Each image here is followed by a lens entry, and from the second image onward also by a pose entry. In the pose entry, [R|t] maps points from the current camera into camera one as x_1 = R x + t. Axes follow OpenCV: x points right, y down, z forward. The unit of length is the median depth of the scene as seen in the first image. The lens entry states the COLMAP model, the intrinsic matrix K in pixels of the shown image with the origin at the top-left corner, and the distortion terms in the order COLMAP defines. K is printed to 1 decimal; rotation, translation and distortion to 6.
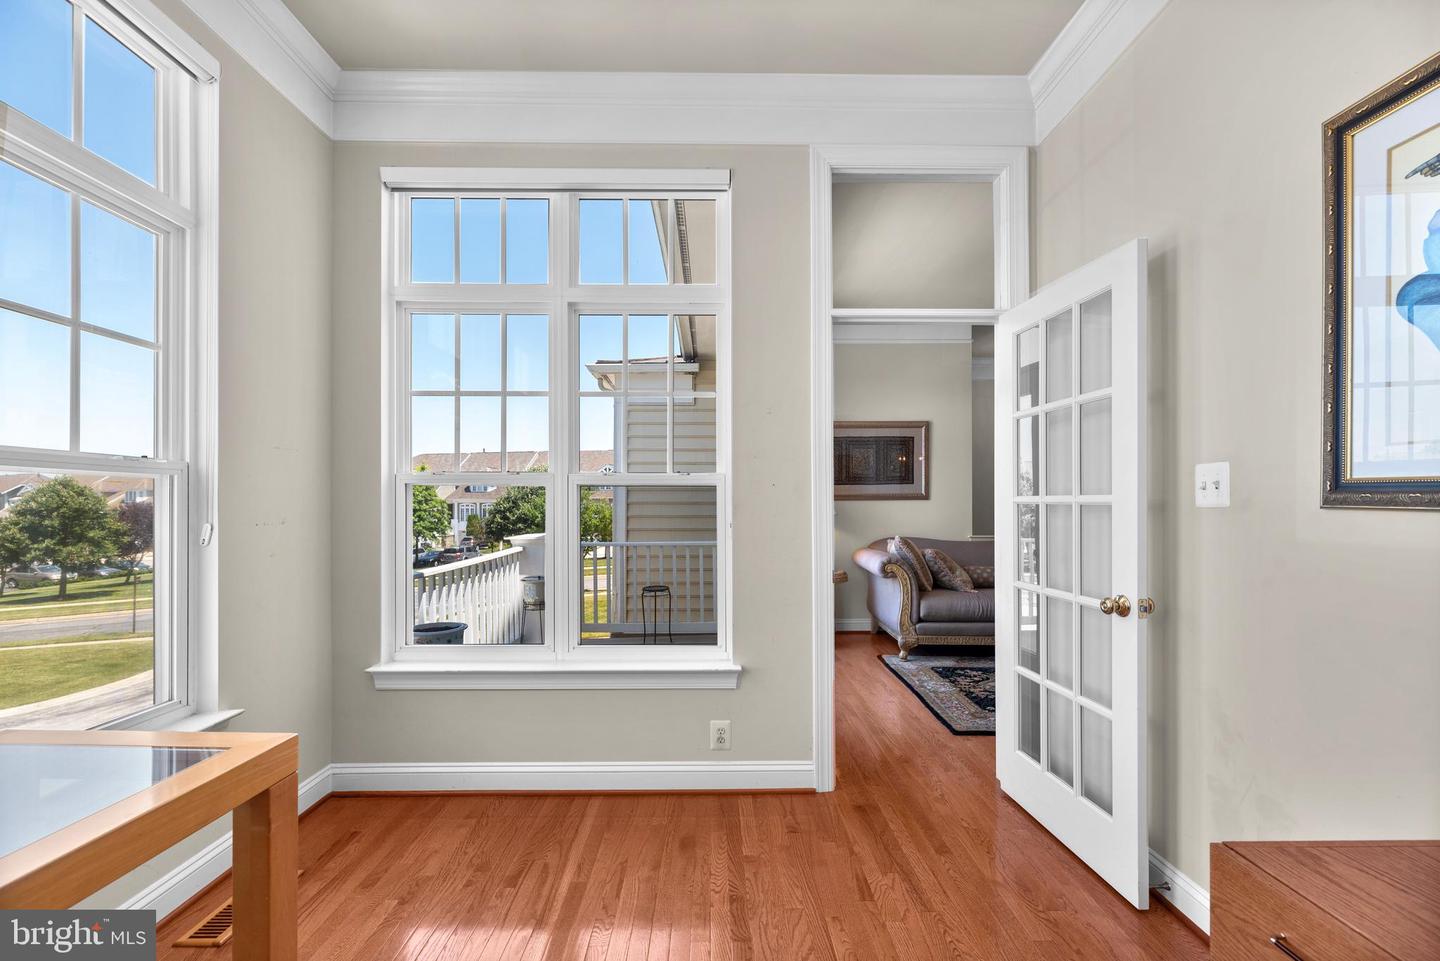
lens RADIAL K [[581.9, 0, 718.8], [0, 581.9, 498.8], [0, 0, 1]] dist [0.002936, -0.000530]
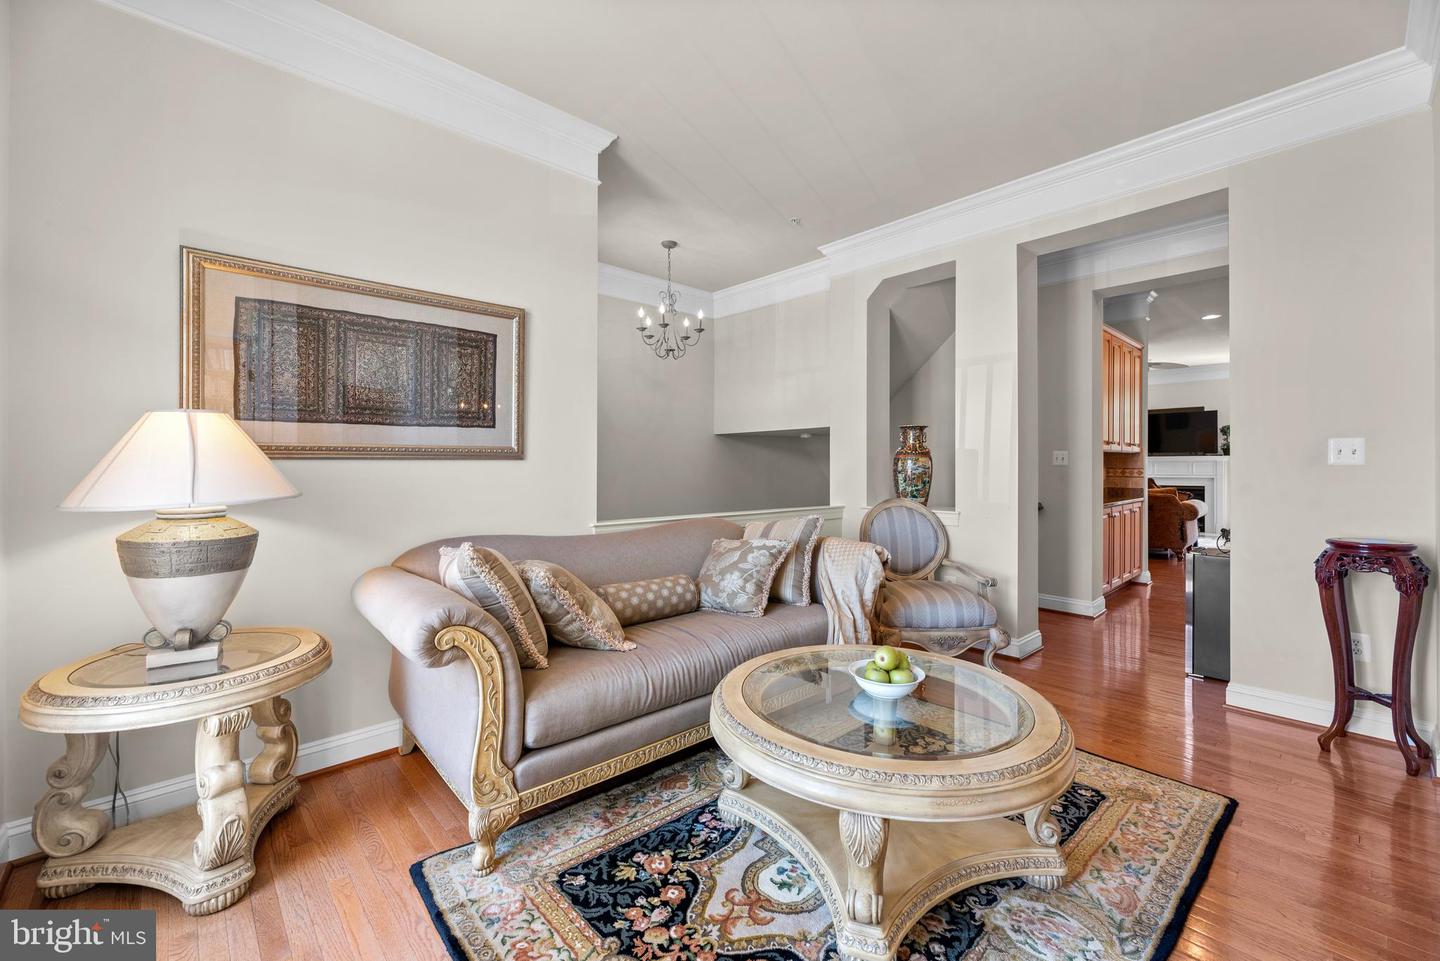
lens RADIAL K [[581.9, 0, 720.9], [0, 581.9, 469.6], [0, 0, 1]] dist [0.002936, -0.000530]
pose [[0.739291, 0.003442, 0.673377, 0.166128], [-0.009923, 0.999934, 0.005784, 0.007233], [-0.673313, -0.010958, 0.739277, 0.588694]]
